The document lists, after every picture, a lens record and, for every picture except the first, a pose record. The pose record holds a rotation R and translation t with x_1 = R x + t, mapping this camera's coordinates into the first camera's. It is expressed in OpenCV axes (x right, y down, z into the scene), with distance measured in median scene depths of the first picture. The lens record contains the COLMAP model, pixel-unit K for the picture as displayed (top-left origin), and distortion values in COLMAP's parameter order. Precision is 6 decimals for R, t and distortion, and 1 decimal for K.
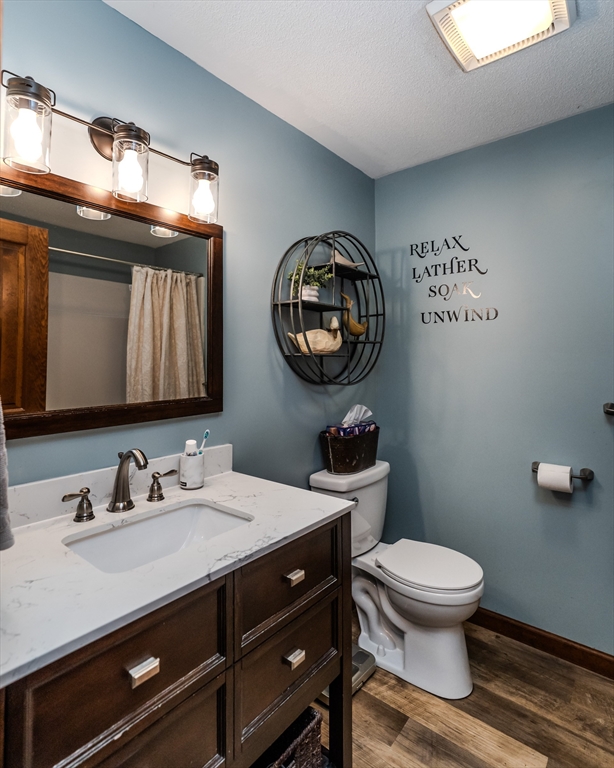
lens RADIAL K [[423.8, 0, 307.8], [0, 423.8, 353.4], [0, 0, 1]] dist [-0.000818, 0.000036]
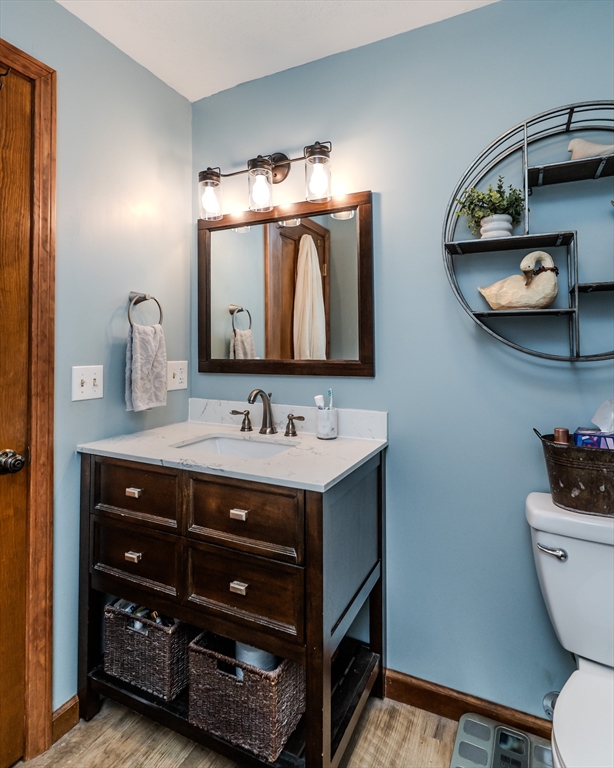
lens RADIAL K [[421.2, 0, 309.2], [0, 421.2, 343.9], [0, 0, 1]] dist [0.002579, 0.000537]
pose [[0.228820, -0.010033, -0.973417, 0.880788], [0.008169, 0.999931, -0.008386, 0.082027], [0.973435, -0.006033, 0.228886, 0.763492]]
